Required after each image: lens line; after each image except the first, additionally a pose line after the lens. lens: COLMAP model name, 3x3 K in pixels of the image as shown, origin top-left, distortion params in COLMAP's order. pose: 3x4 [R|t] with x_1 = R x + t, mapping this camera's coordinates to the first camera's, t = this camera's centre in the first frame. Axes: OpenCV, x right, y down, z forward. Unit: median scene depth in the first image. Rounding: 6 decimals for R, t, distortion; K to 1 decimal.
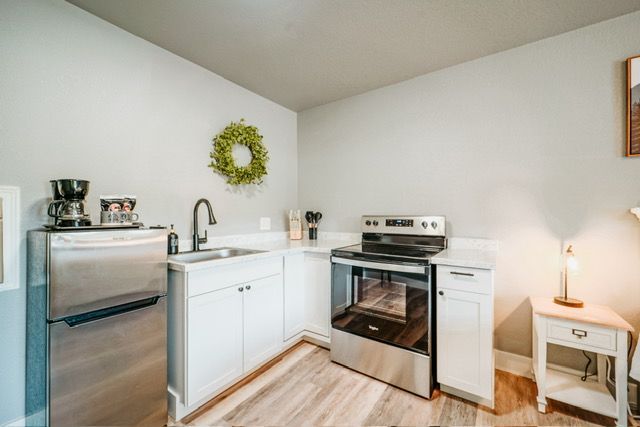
lens RADIAL K [[261.3, 0, 320.0], [0, 261.3, 213.5], [0, 0, 1]] dist [0.001244, 0.000187]
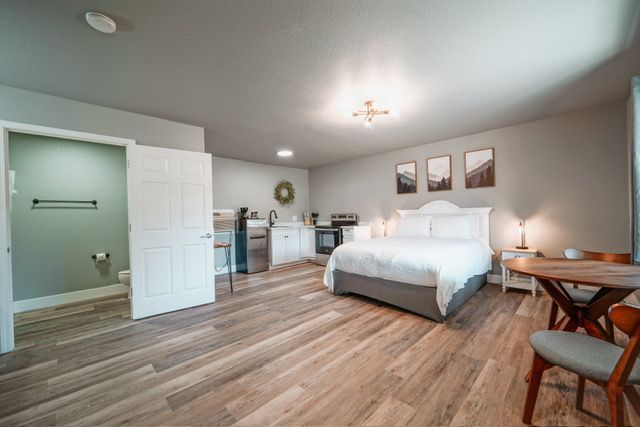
lens RADIAL K [[261.3, 0, 320.0], [0, 261.3, 213.5], [0, 0, 1]] dist [0.001244, 0.000187]
pose [[0.984954, -0.028111, -0.170514, 0.529097], [0.028174, 0.999601, -0.002049, 0.004796], [0.170503, -0.002786, 0.985353, -1.647895]]
